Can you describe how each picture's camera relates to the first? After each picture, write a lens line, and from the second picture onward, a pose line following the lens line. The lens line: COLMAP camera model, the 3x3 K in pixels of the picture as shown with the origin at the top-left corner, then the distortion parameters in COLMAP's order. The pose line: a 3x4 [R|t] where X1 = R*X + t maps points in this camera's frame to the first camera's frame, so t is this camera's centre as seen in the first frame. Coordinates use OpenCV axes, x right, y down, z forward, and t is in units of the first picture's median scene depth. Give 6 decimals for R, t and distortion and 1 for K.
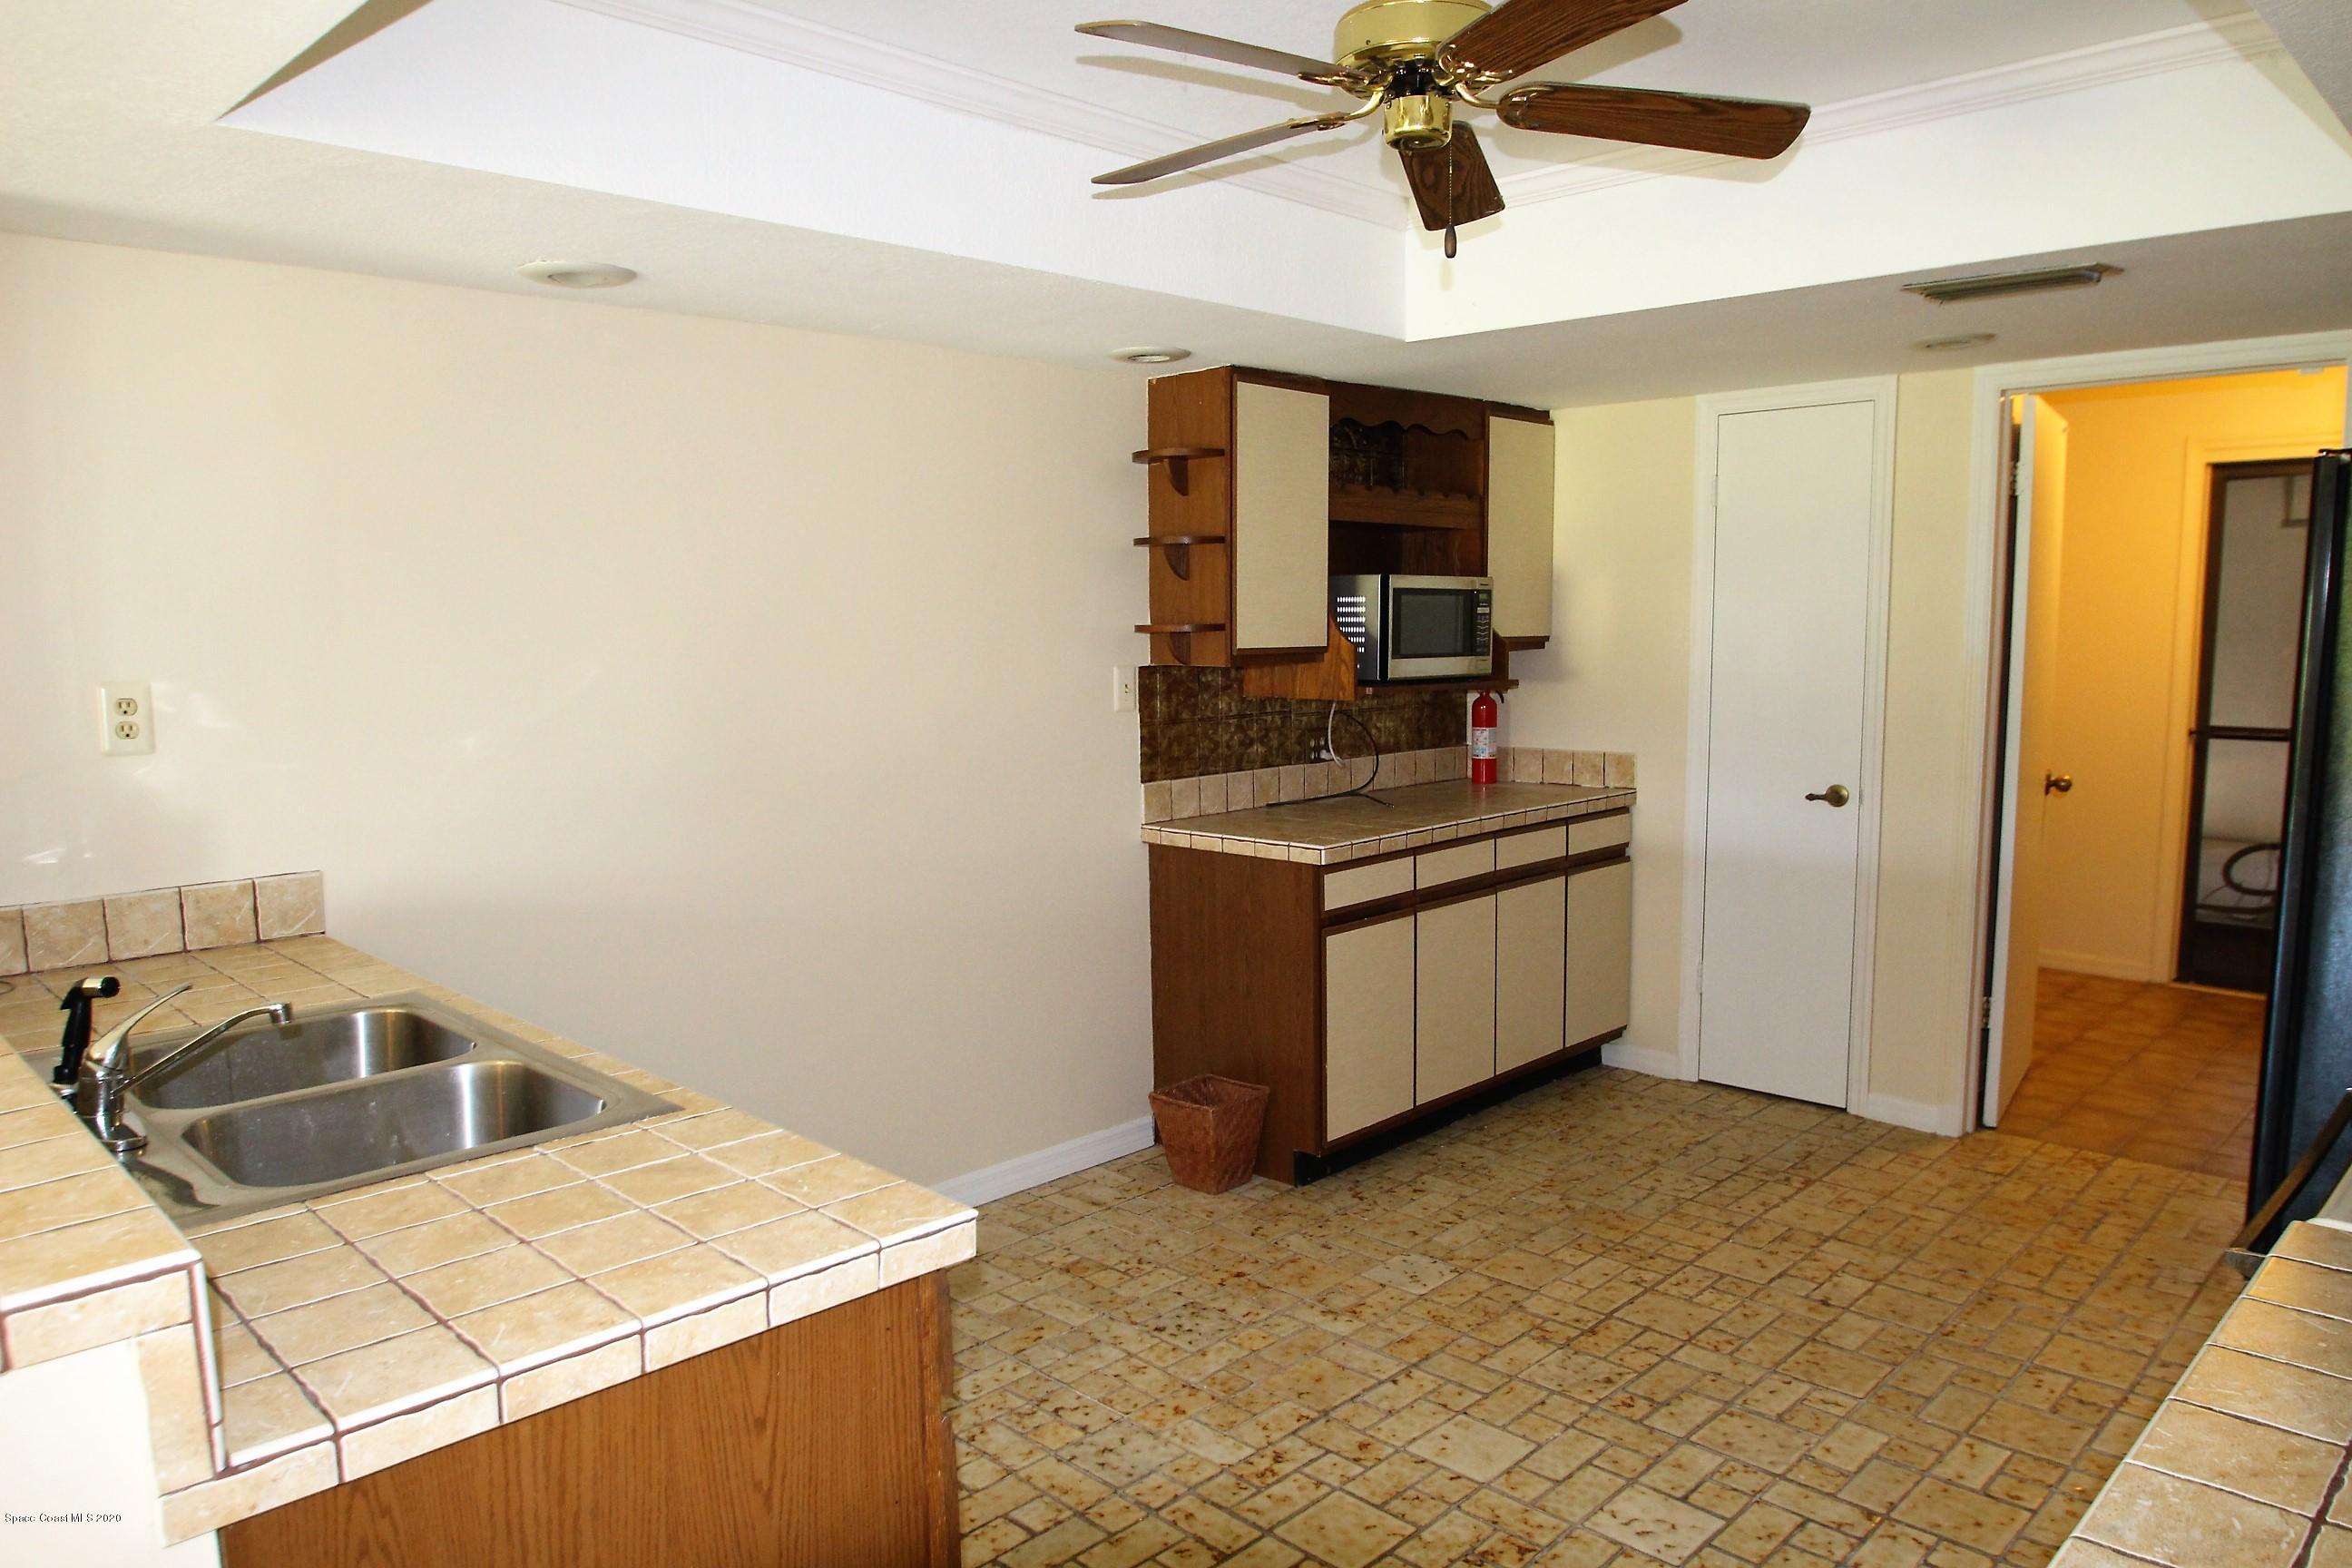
lens RADIAL K [[1575.7, 0, 1173.9], [0, 1575.7, 788.0], [0, 0, 1]] dist [-0.034918, 0.004619]
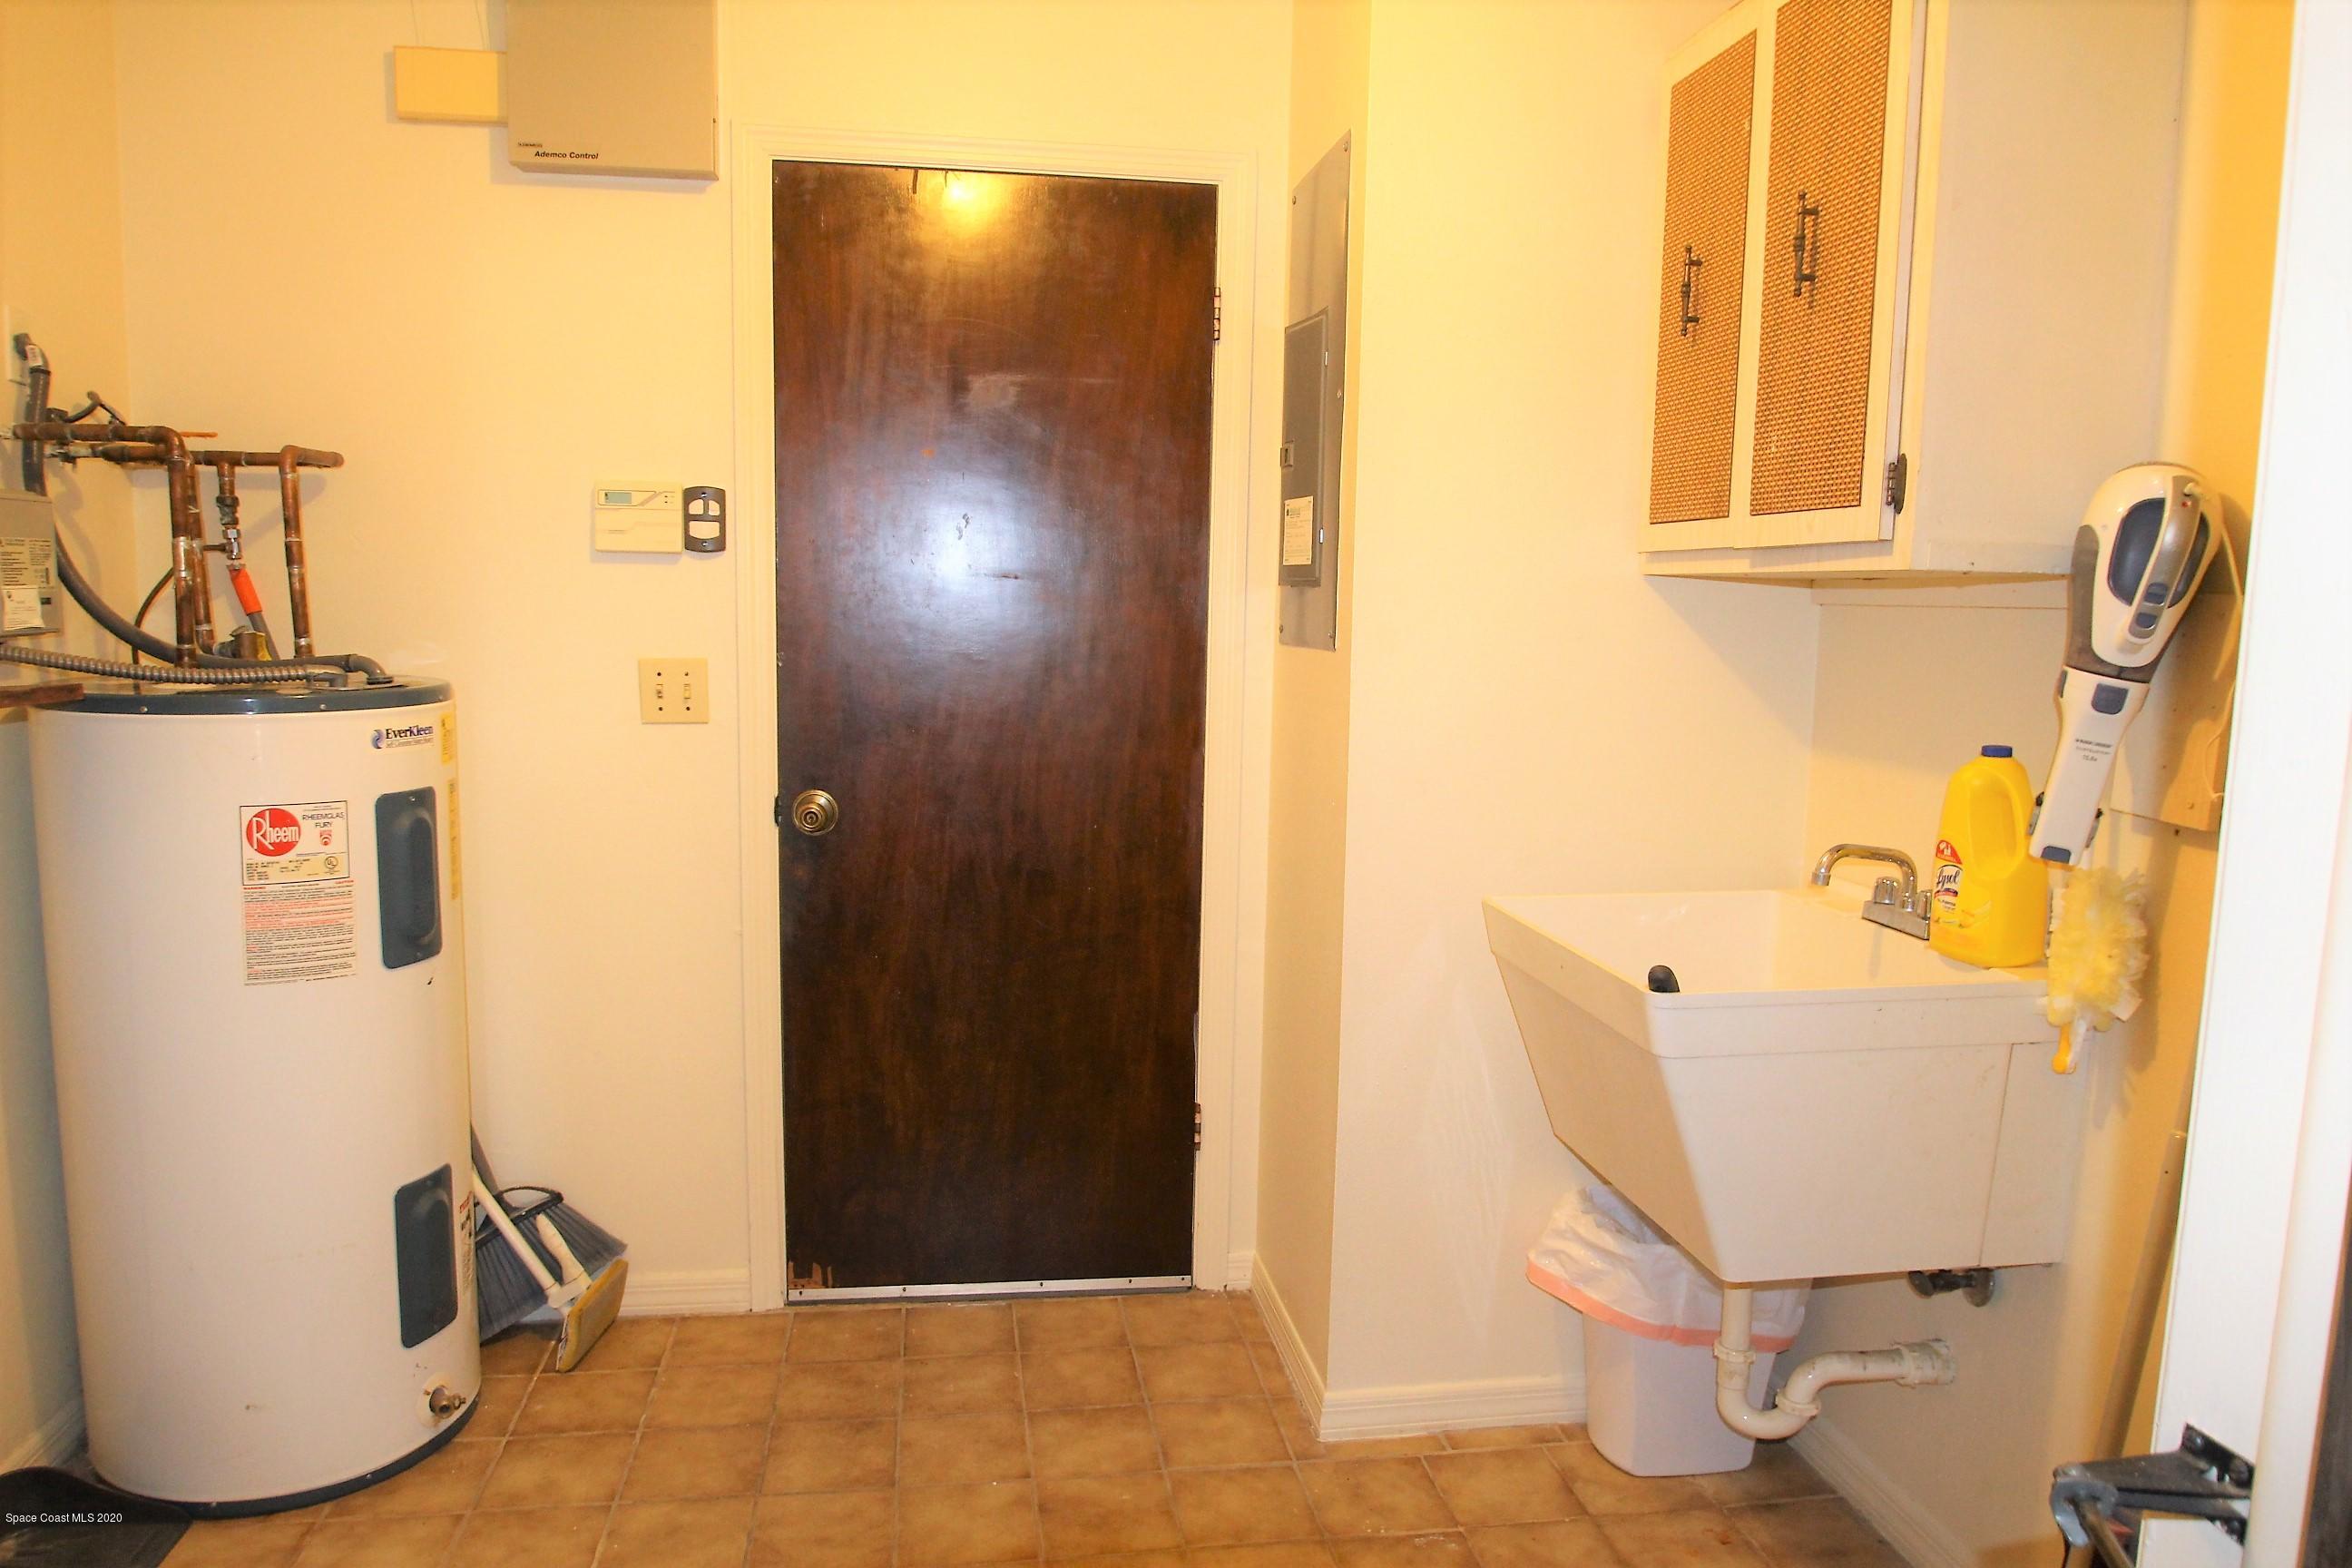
lens RADIAL K [[1575.7, 0, 1173.7], [0, 1575.7, 786.7], [0, 0, 1]] dist [-0.034918, 0.004619]
pose [[-0.592048, 0.104786, -0.799061, 1.494792], [-0.100738, 0.974112, 0.202381, -0.172876], [0.799581, 0.200316, -0.566165, 1.931373]]
